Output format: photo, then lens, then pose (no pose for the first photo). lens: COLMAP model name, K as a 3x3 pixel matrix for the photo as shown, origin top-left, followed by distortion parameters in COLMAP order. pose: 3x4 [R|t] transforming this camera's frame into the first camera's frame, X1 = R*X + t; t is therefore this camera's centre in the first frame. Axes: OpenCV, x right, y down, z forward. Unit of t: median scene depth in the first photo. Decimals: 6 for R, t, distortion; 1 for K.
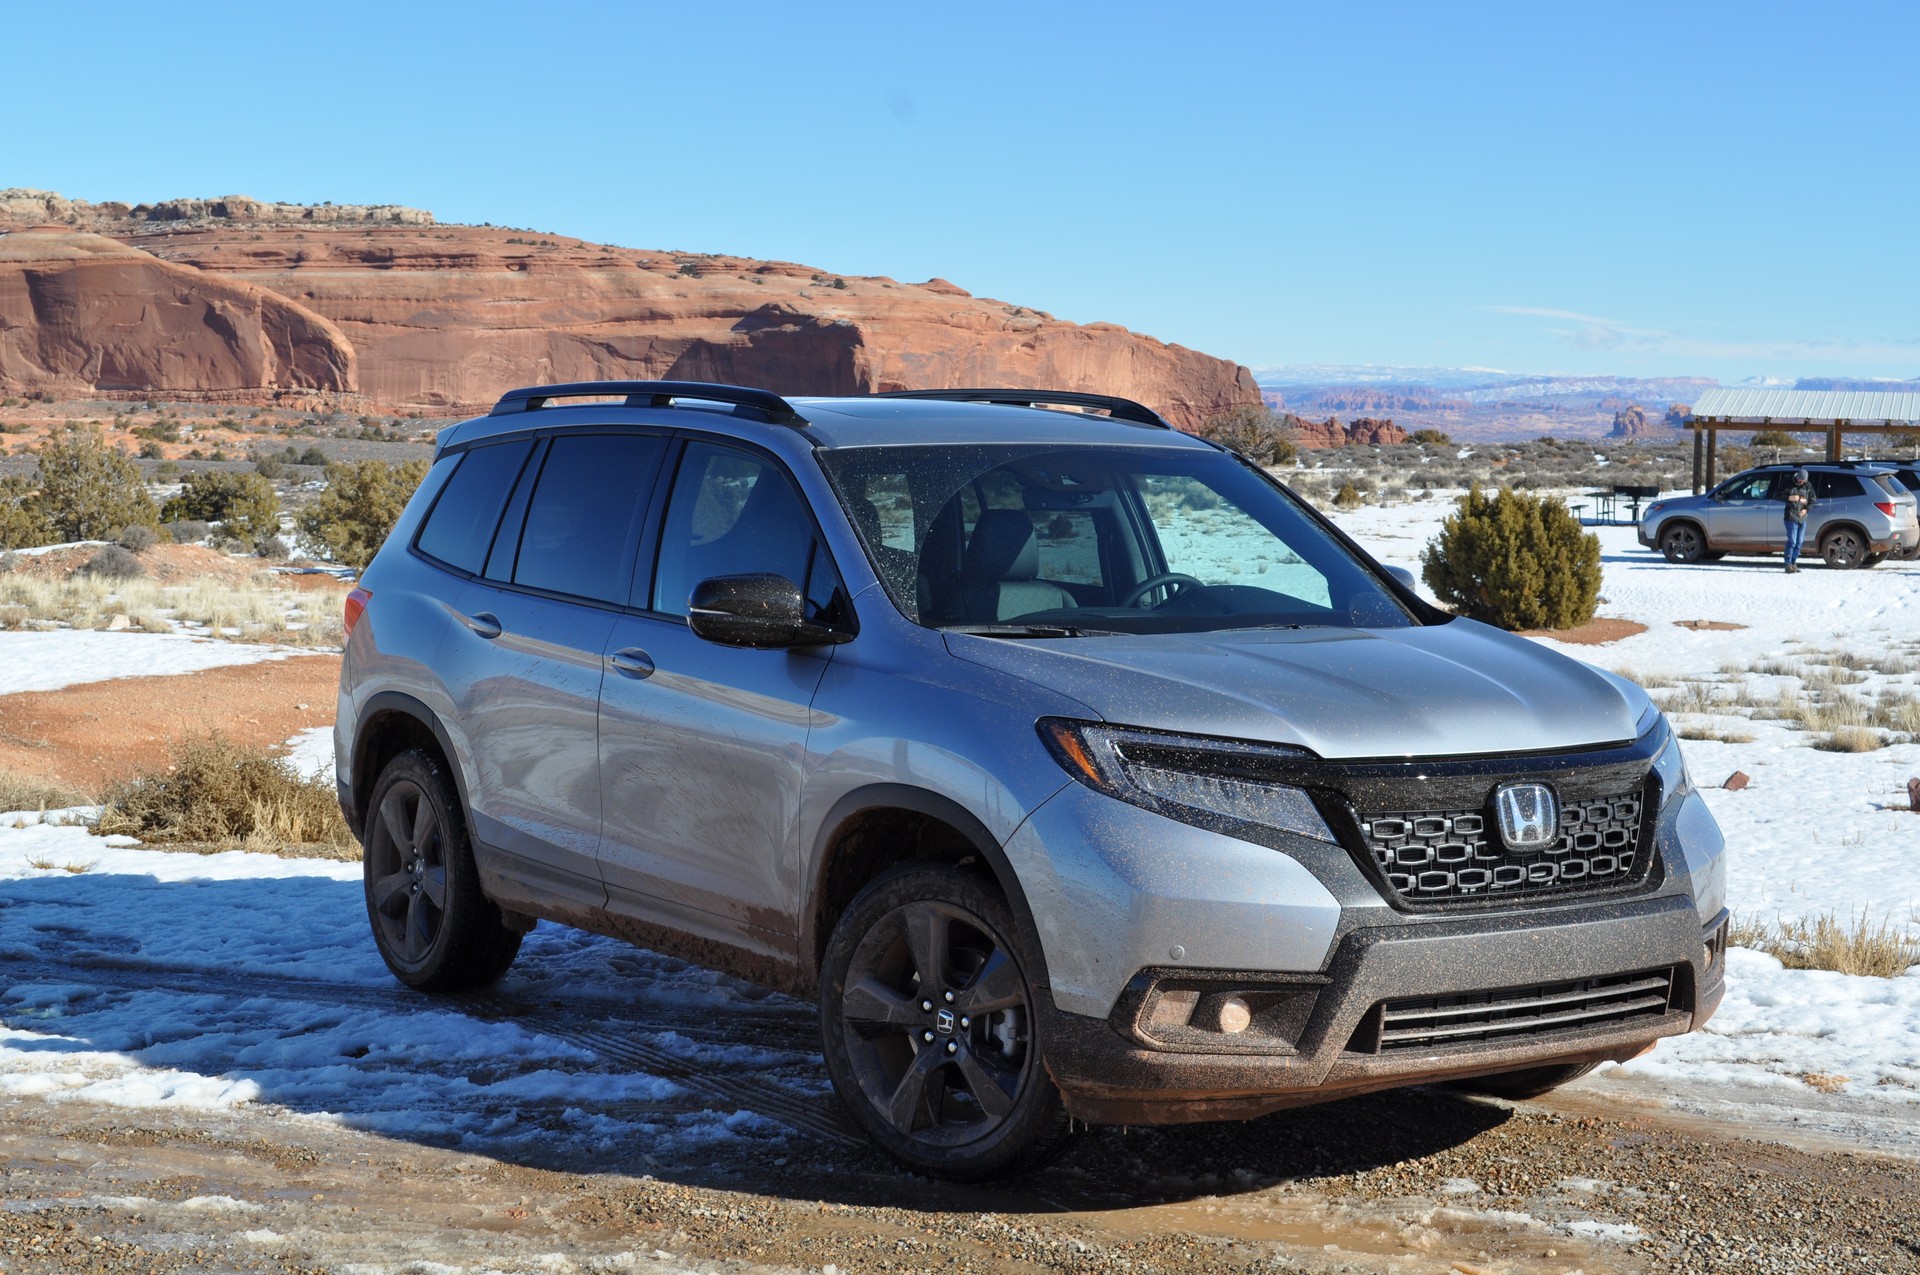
lens RADIAL K [[3808.4, 0, 1057.9], [0, 3808.4, 635.1], [0, 0, 1]] dist [0.011867, 0.000000]
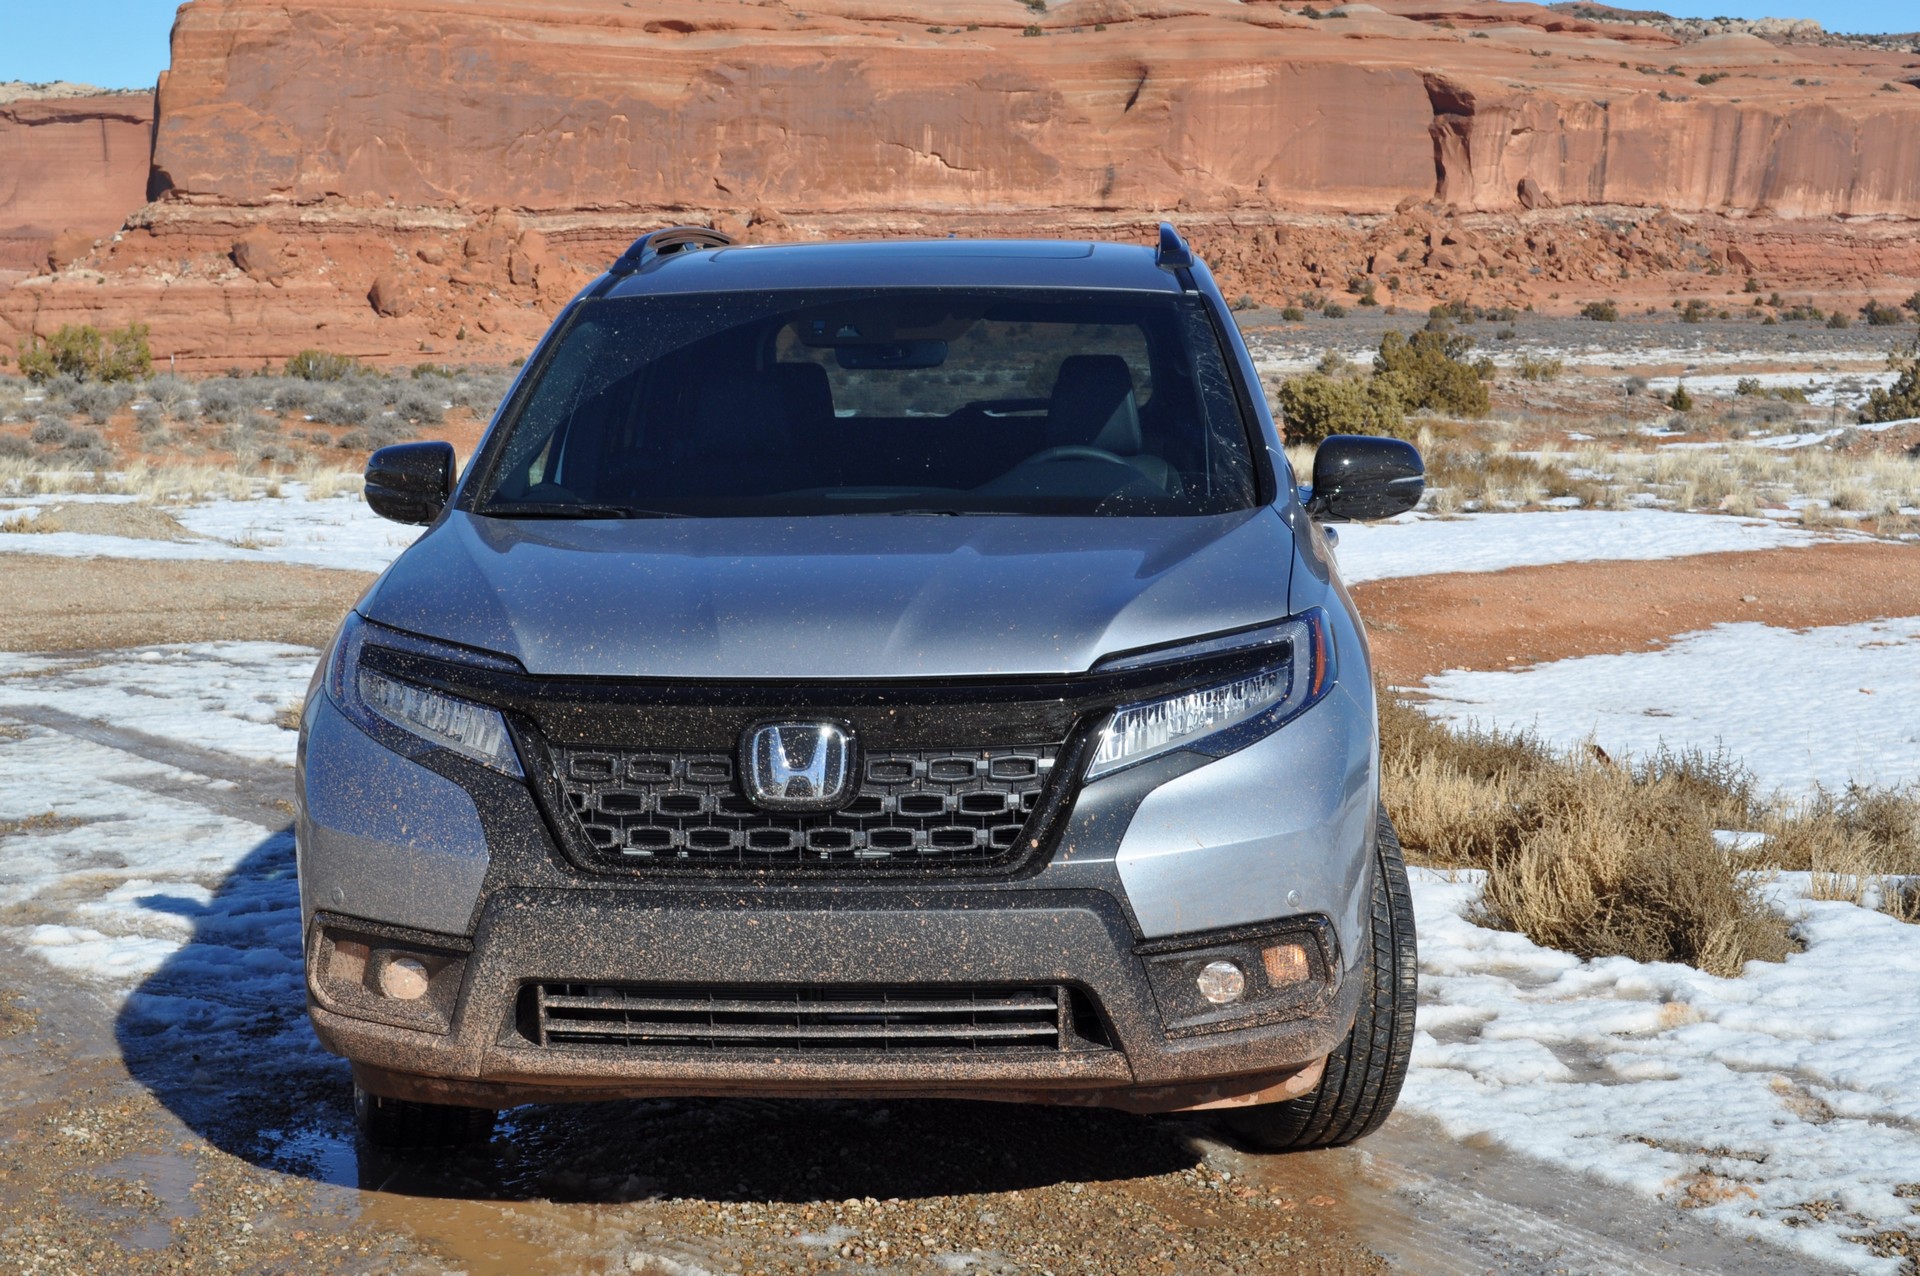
lens RADIAL K [[3808.4, 0, 948.5], [0, 3808.4, 646.8], [0, 0, 1]] dist [0.011867, 0.000000]
pose [[0.696915, 0.045396, -0.715715, 0.596699], [-0.020637, 0.998851, 0.043260, -0.008217], [0.716856, -0.015378, 0.697051, 0.426336]]
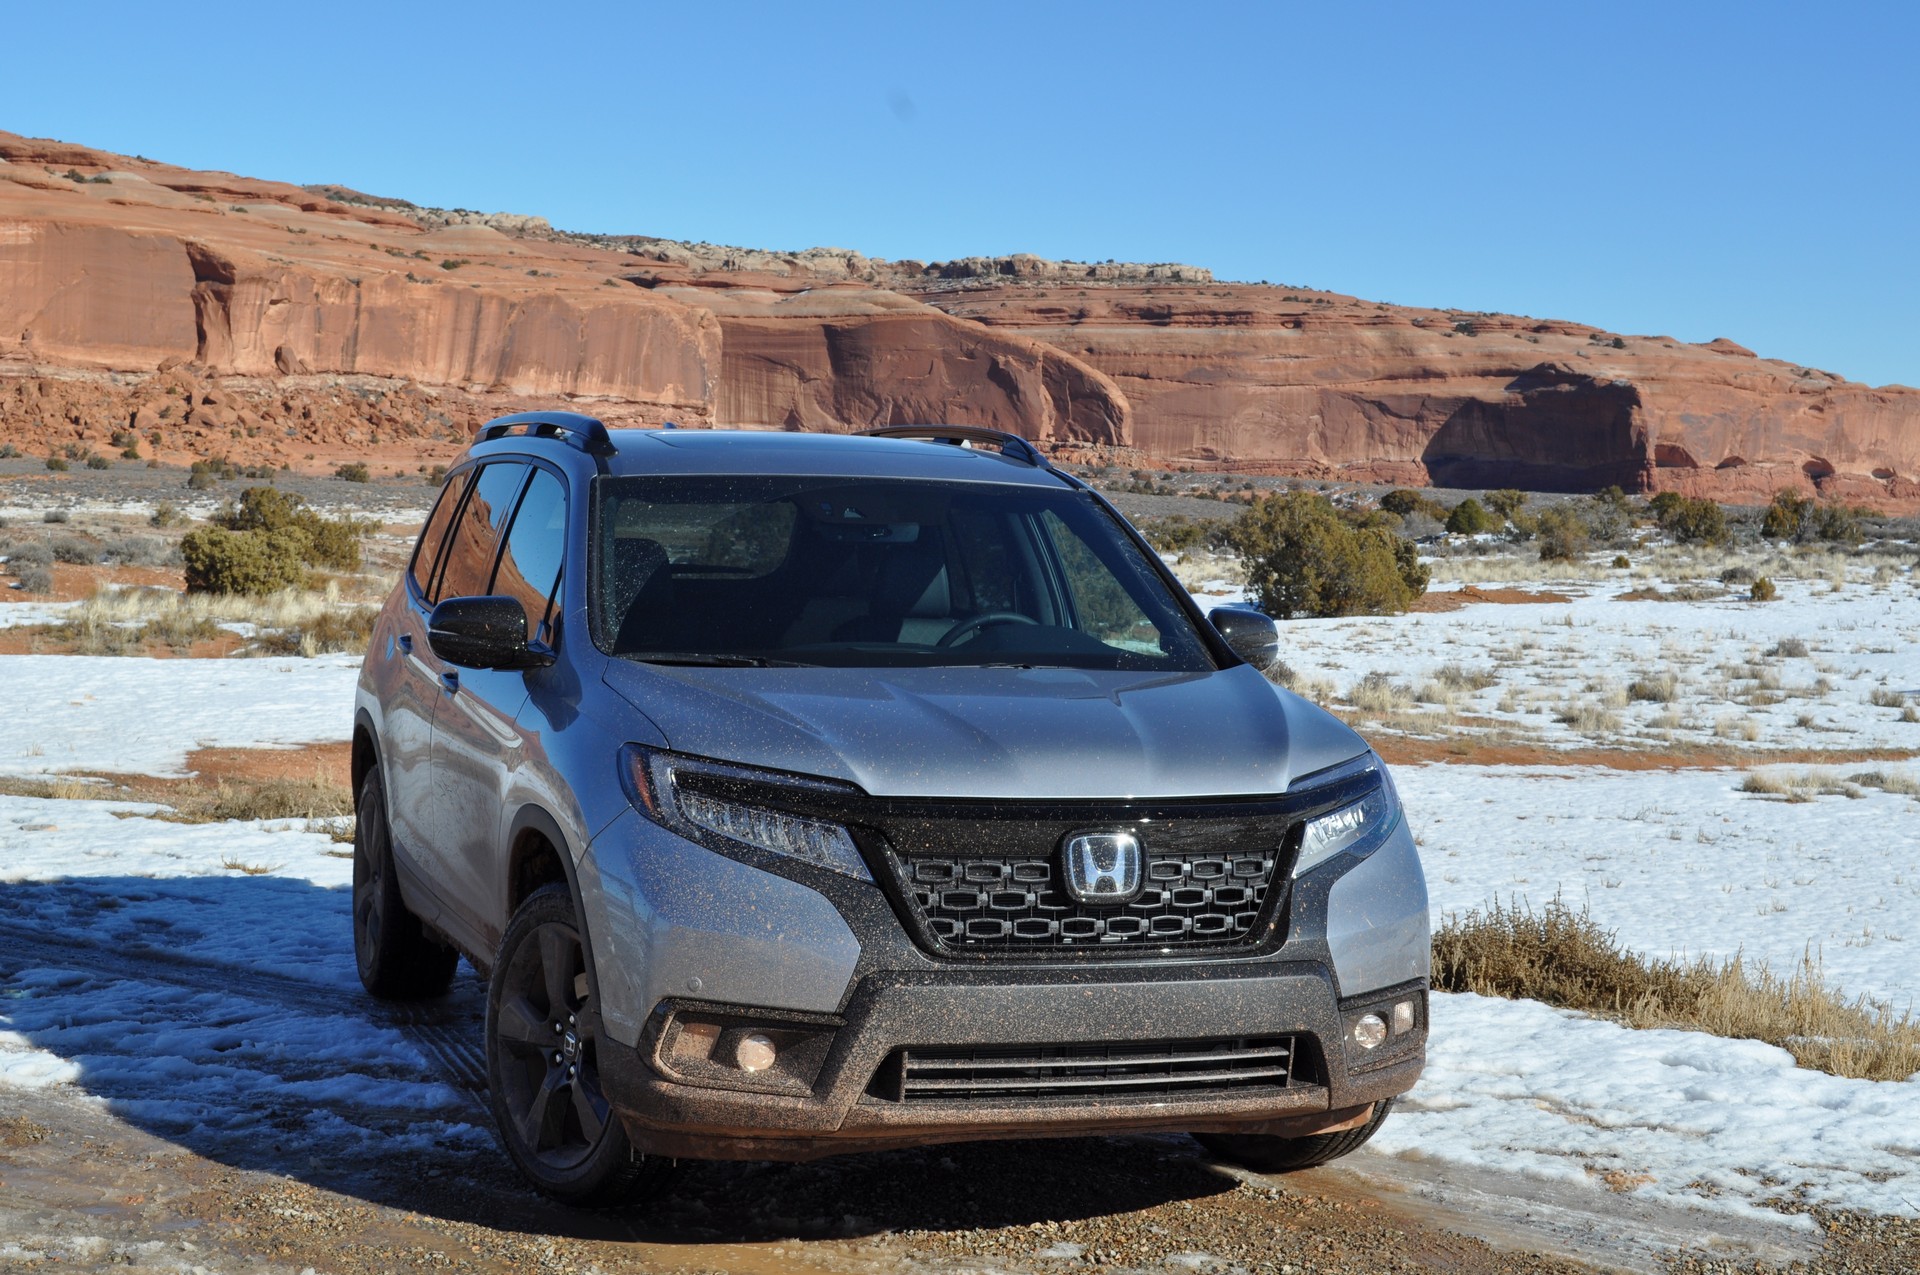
lens RADIAL K [[3808.4, 0, 907.2], [0, 3808.4, 580.7], [0, 0, 1]] dist [0.011867, 0.000000]
pose [[0.947870, 0.026180, -0.317580, 0.327996], [-0.036155, 0.999019, -0.025556, 0.001685], [0.316599, 0.035706, 0.947887, 0.063992]]
